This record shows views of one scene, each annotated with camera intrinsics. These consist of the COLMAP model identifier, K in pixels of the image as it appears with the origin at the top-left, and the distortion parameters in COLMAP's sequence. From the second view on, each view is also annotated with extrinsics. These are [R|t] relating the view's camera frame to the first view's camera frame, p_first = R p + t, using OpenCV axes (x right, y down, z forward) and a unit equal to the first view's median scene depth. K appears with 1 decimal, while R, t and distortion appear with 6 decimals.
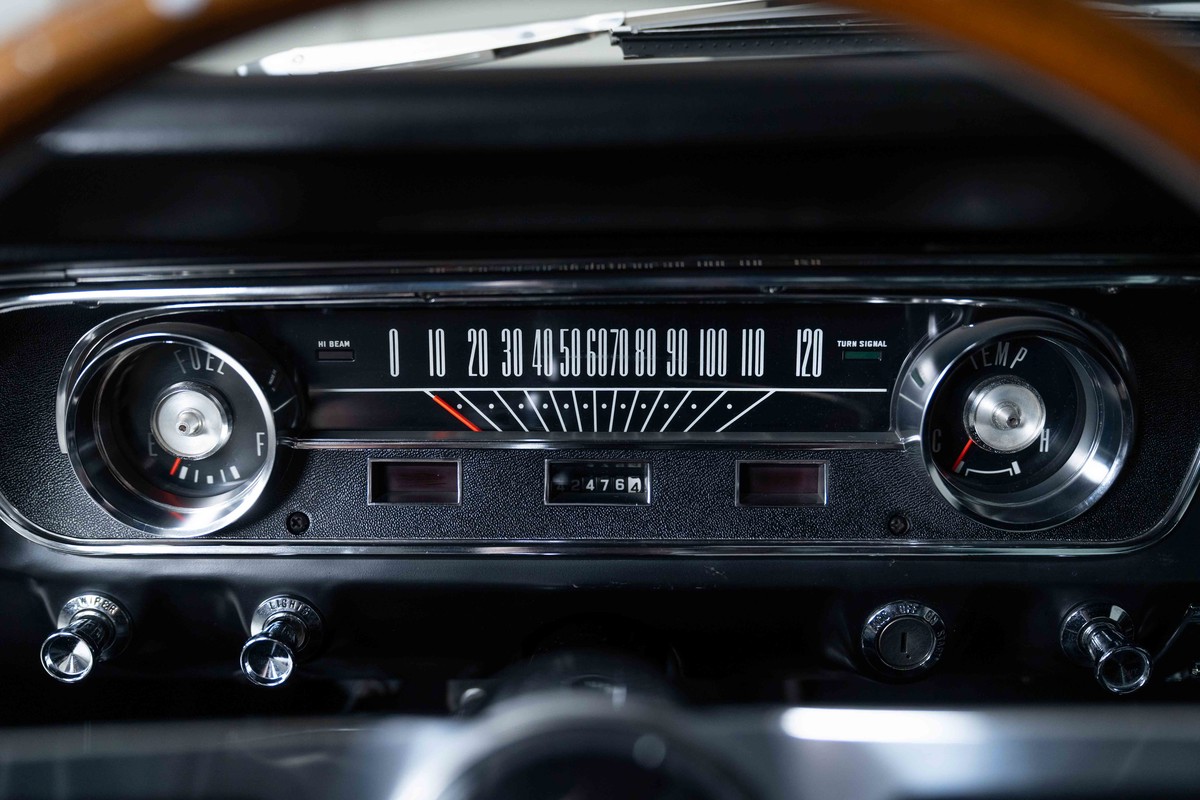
lens RADIAL K [[1394.9, 0, 596.9], [0, 1394.9, 401.7], [0, 0, 1]] dist [-0.001530, 0.000000]
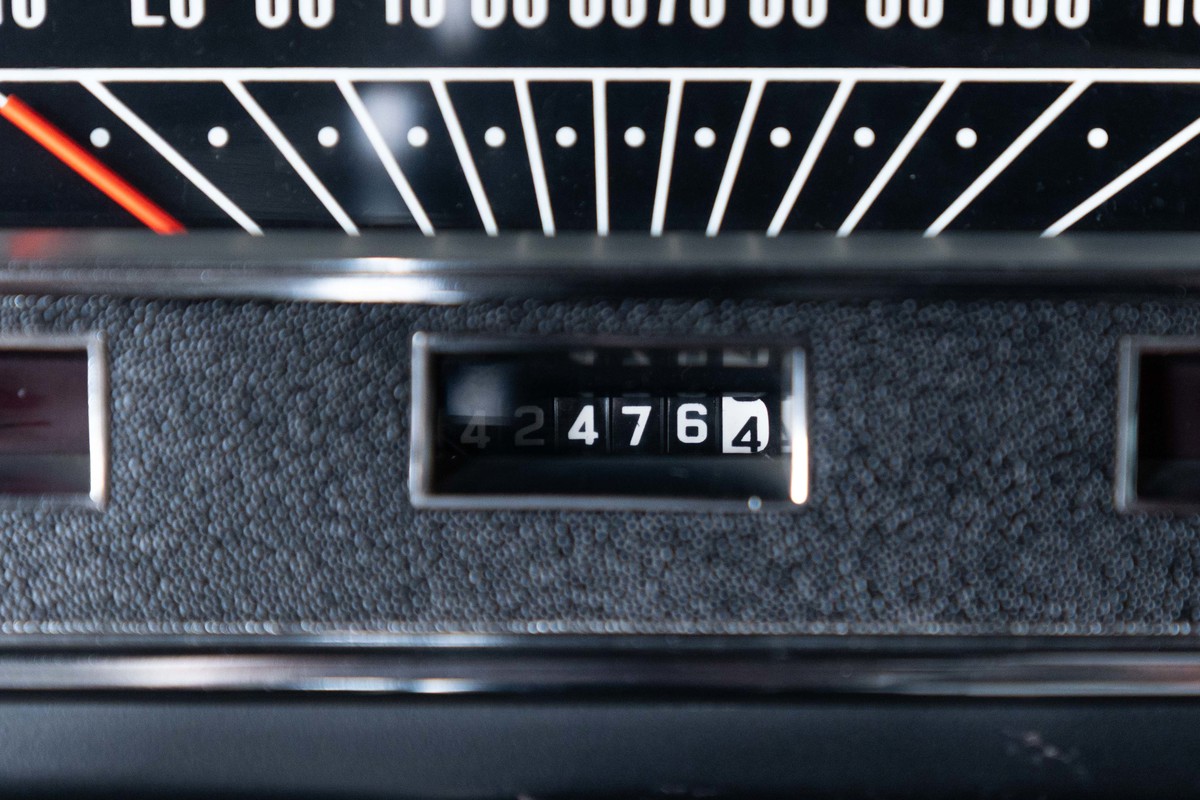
lens RADIAL K [[2635.9, 0, 606.9], [0, 2635.9, 401.8], [0, 0, 1]] dist [0.050320, 0.000000]
pose [[0.999925, 0.001259, -0.012145, 0.006102], [-0.000110, 0.995559, 0.094138, 0.006082], [0.012210, -0.094129, 0.995485, 0.486392]]
